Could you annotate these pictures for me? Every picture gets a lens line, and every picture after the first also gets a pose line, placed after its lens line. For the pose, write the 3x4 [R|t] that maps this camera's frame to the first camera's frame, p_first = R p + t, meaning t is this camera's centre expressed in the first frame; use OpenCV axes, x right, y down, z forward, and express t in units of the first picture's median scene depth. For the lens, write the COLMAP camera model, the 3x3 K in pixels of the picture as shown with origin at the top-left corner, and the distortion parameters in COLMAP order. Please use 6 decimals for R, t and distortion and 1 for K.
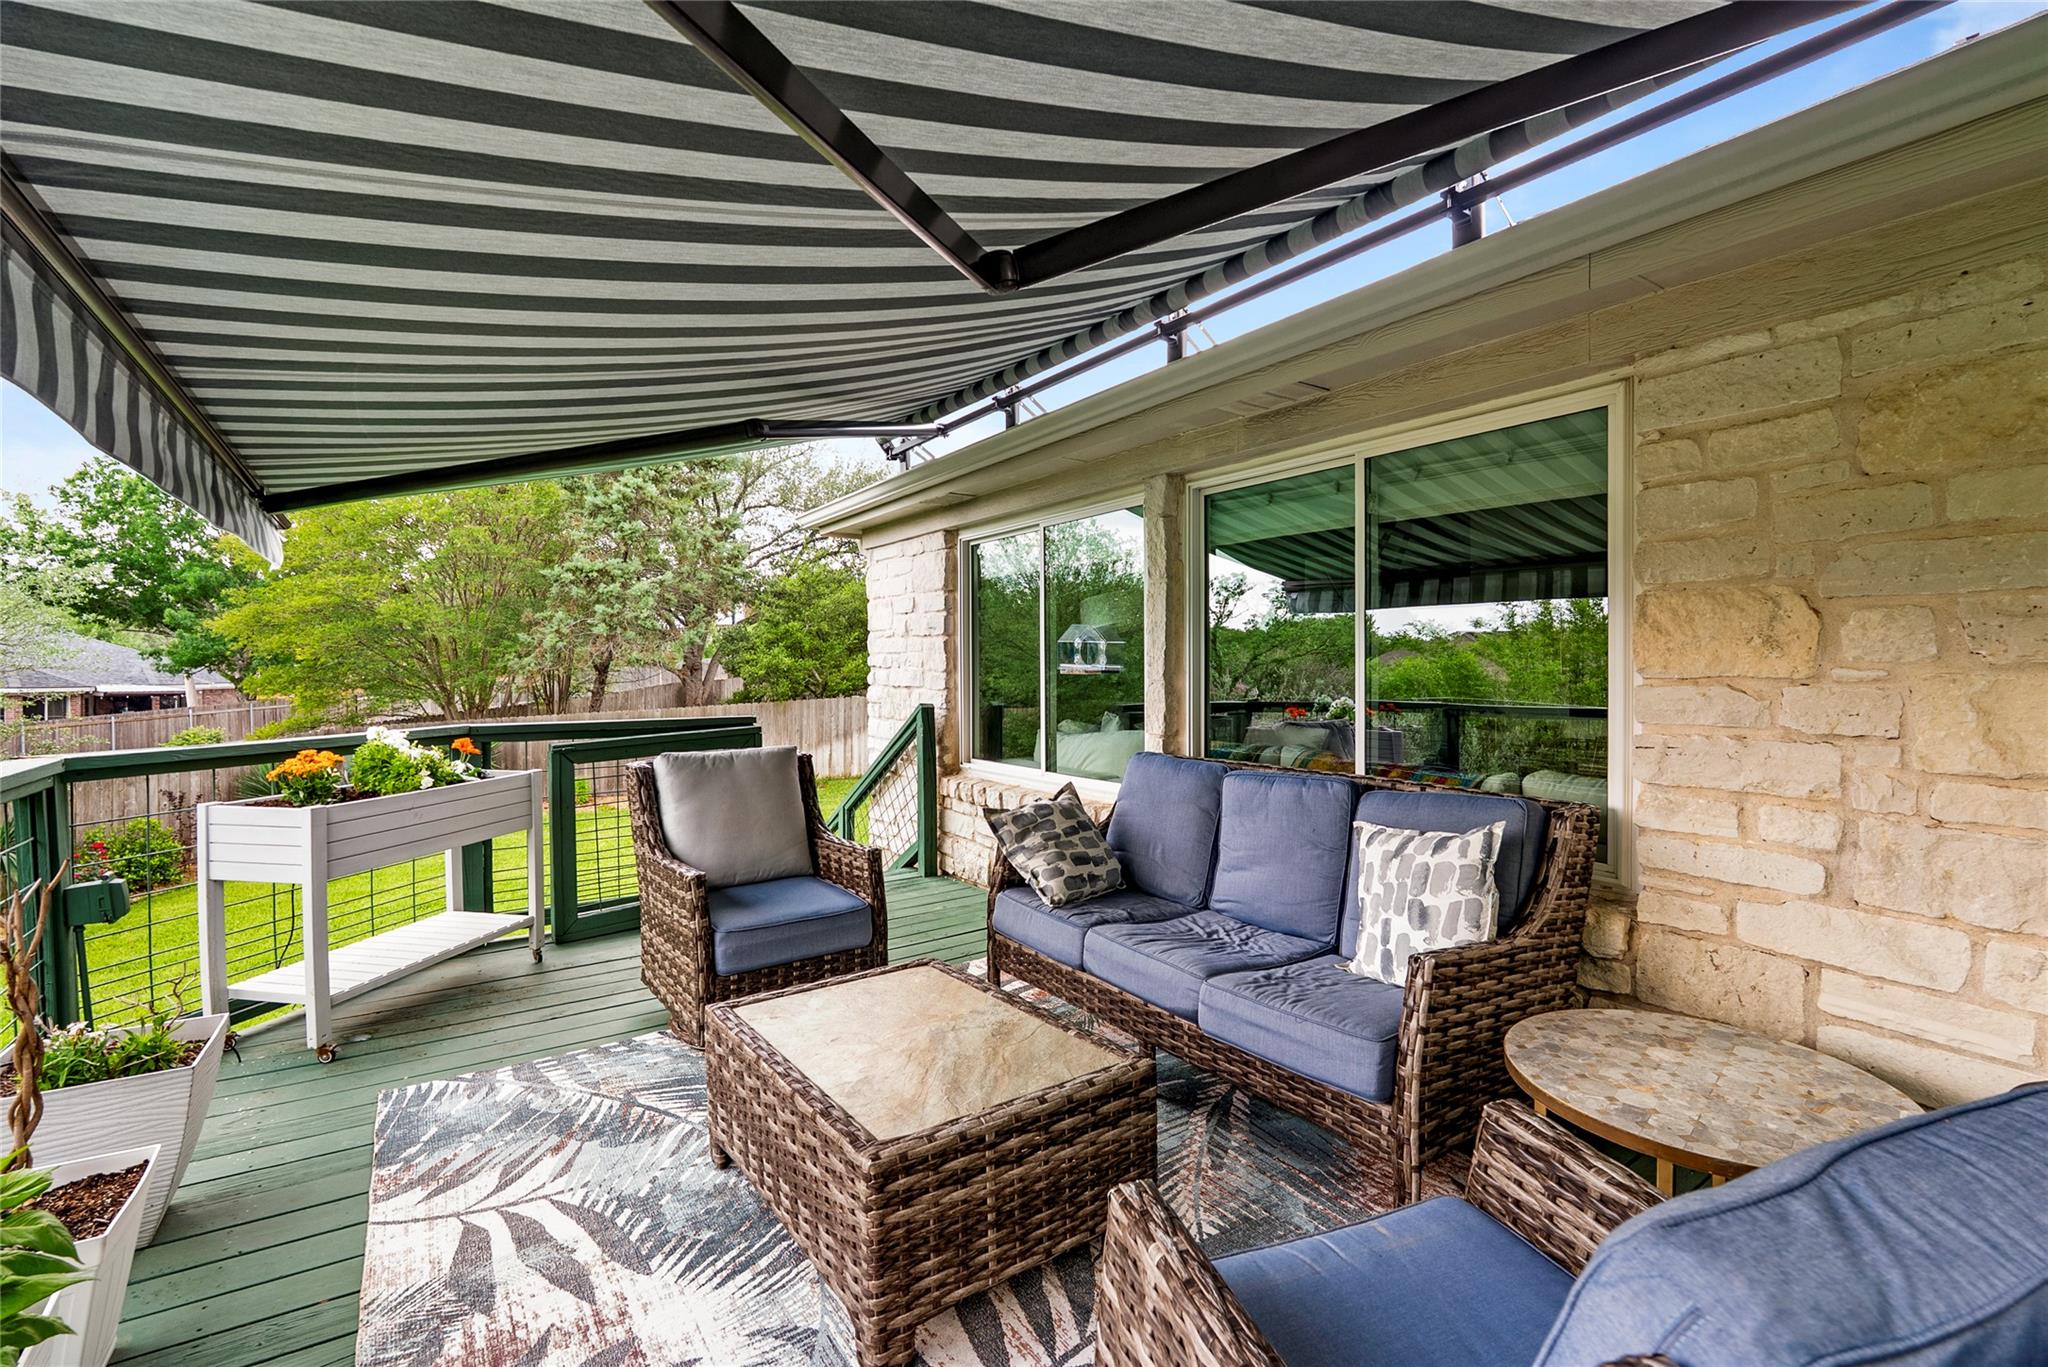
lens RADIAL K [[913.6, 0, 1031.6], [0, 913.6, 667.7], [0, 0, 1]] dist [-0.003746, 0.000147]
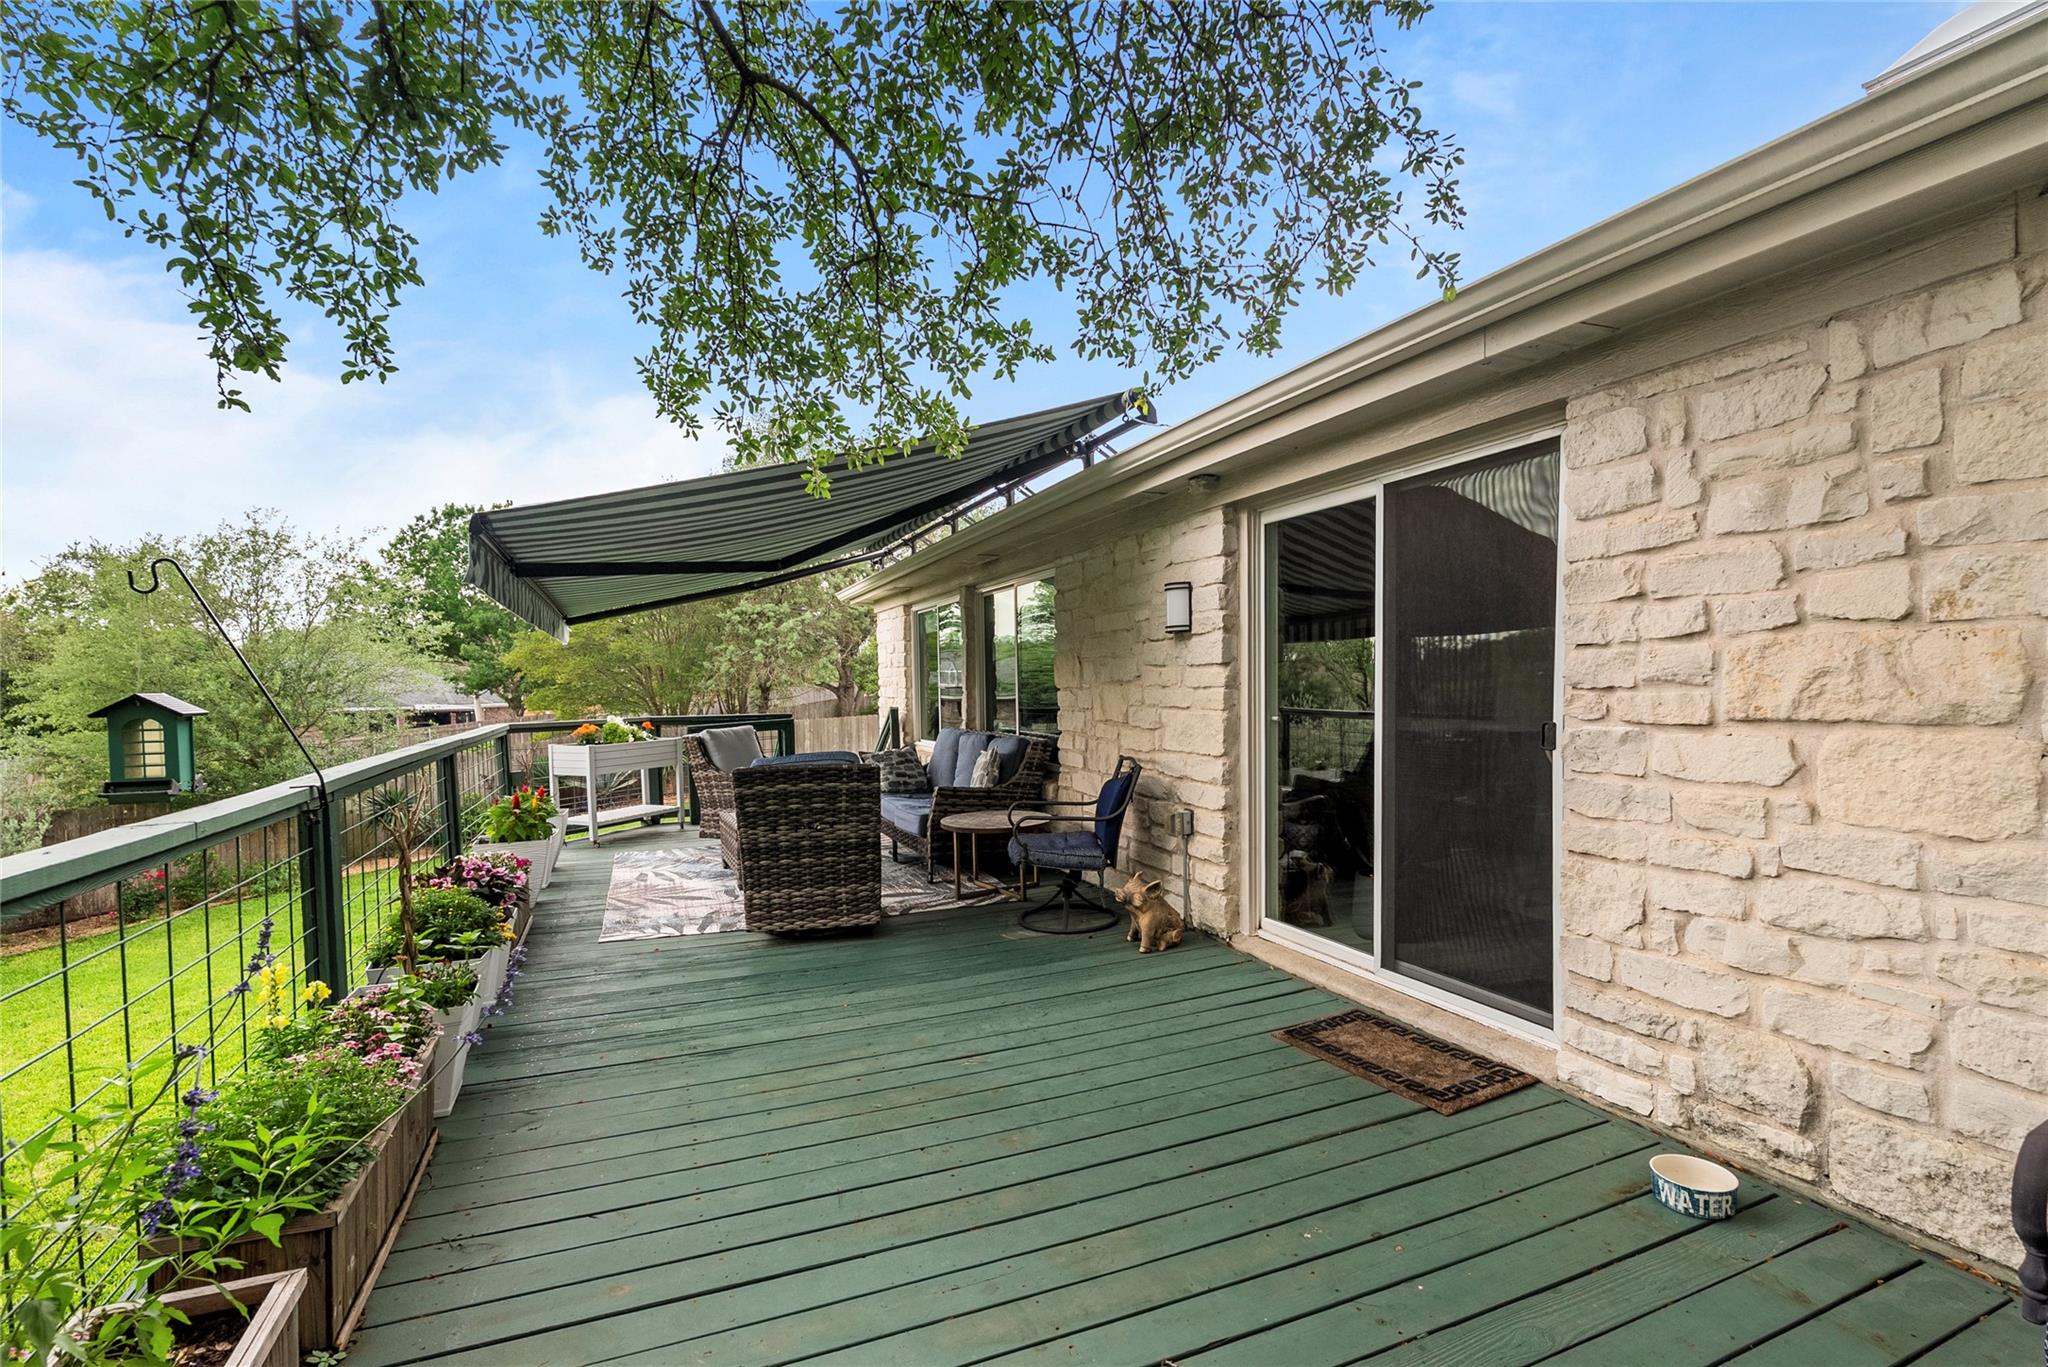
lens RADIAL K [[941.9, 0, 1018.0], [0, 941.9, 714.1], [0, 0, 1]] dist [-0.003487, -0.000307]
pose [[0.977311, -0.004206, -0.211767, 0.178855], [0.011271, 0.999419, 0.032165, -0.000553], [0.211509, -0.033822, 0.976791, -0.250163]]
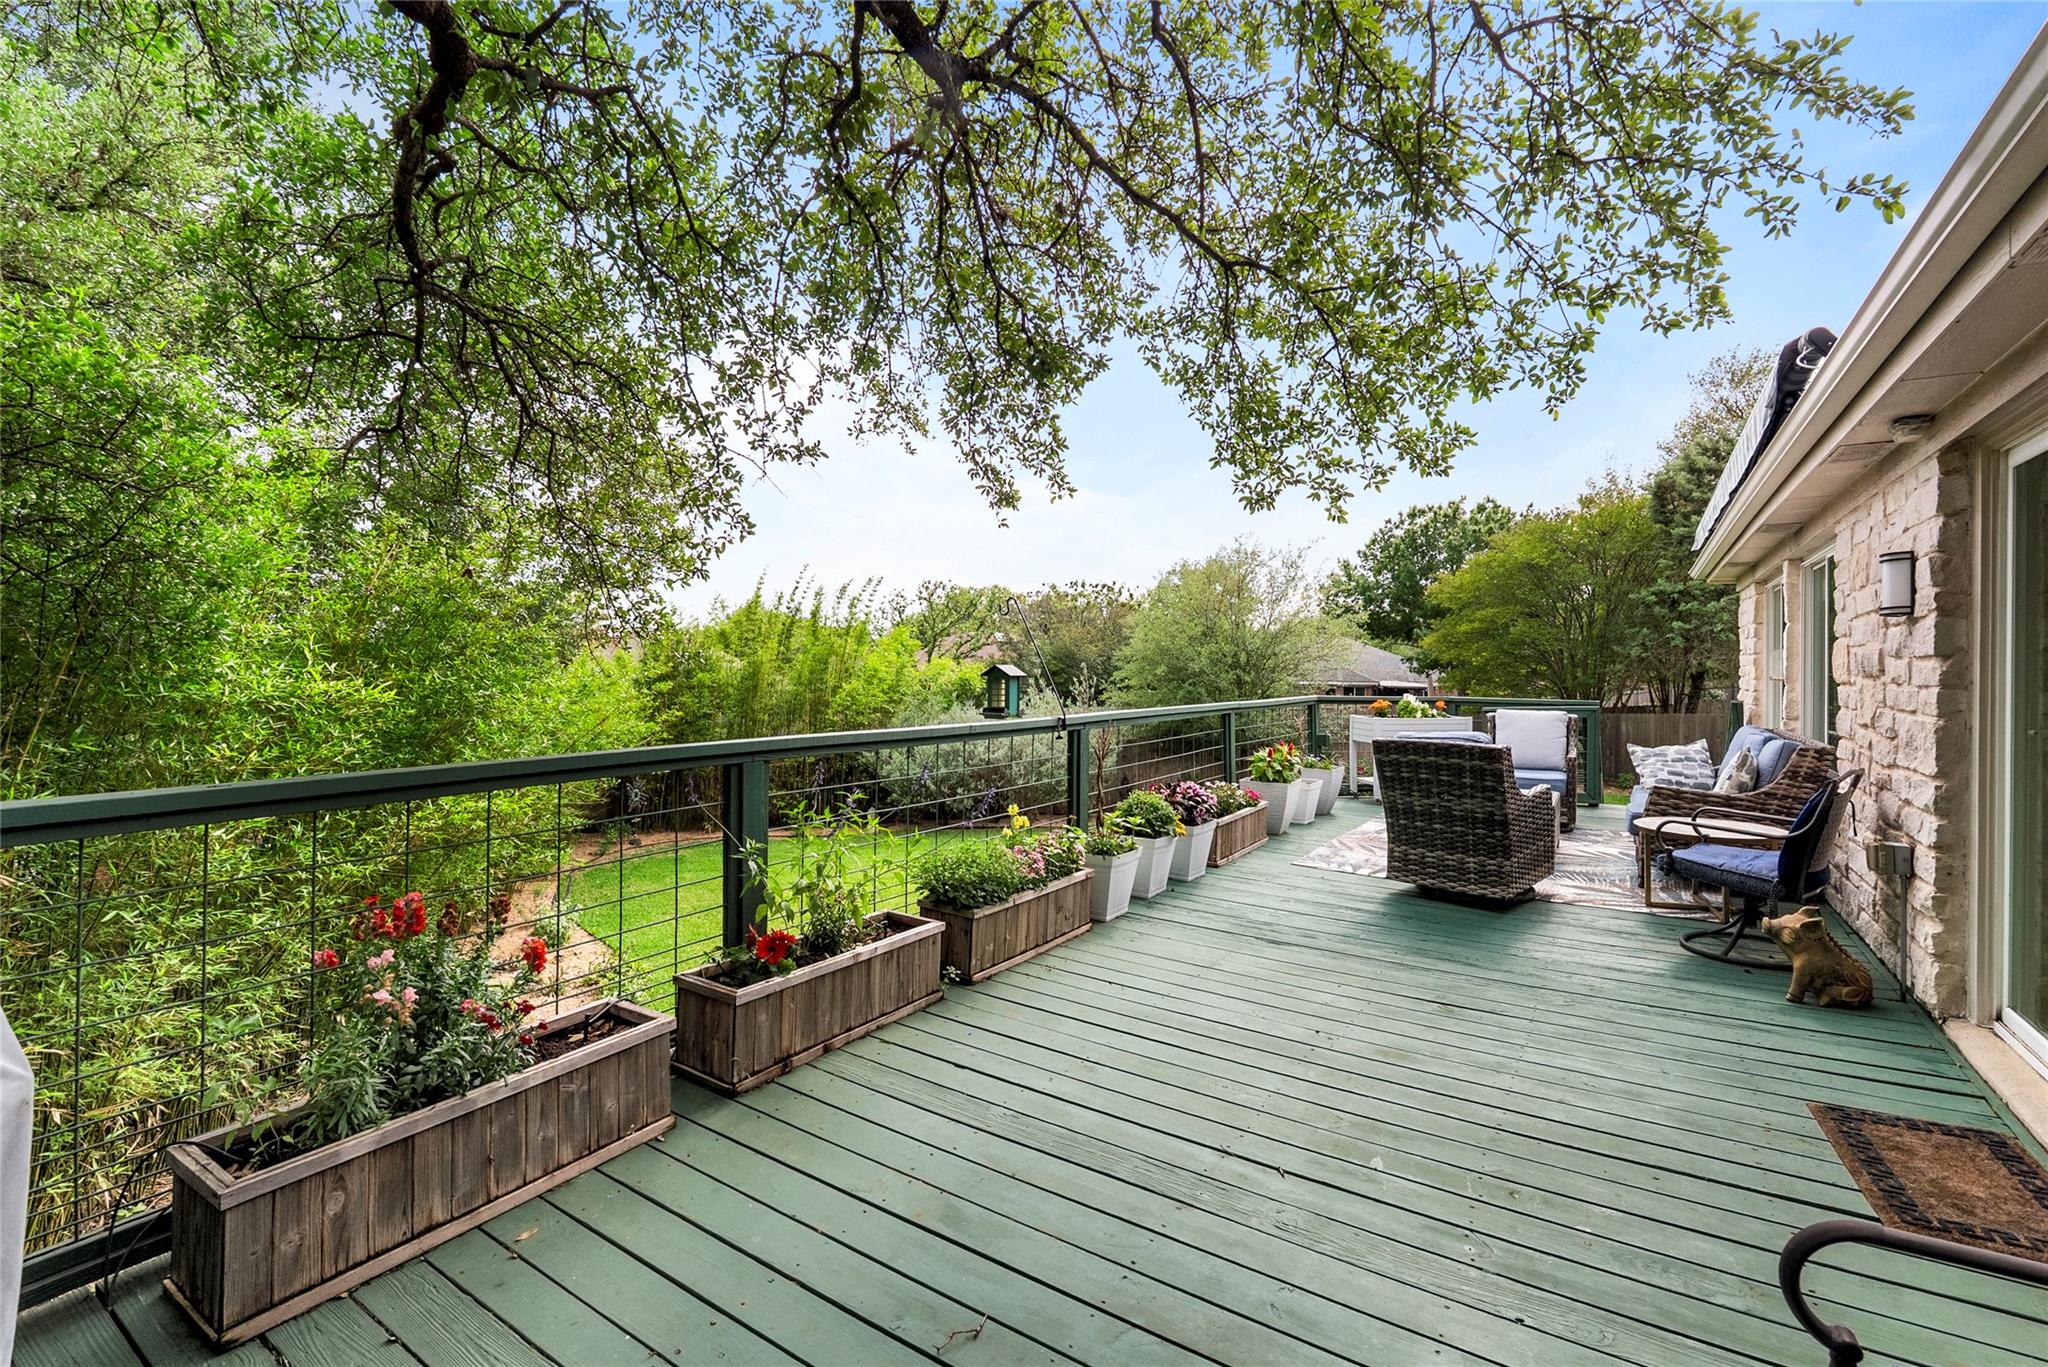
lens RADIAL K [[909.2, 0, 1020.5], [0, 909.2, 657.5], [0, 0, 1]] dist [-0.000459, -0.000006]
pose [[0.374709, -0.000168, -0.927142, 0.300859], [-0.015211, 0.999864, -0.006329, -0.001366], [0.927018, 0.016474, 0.374656, -0.234436]]
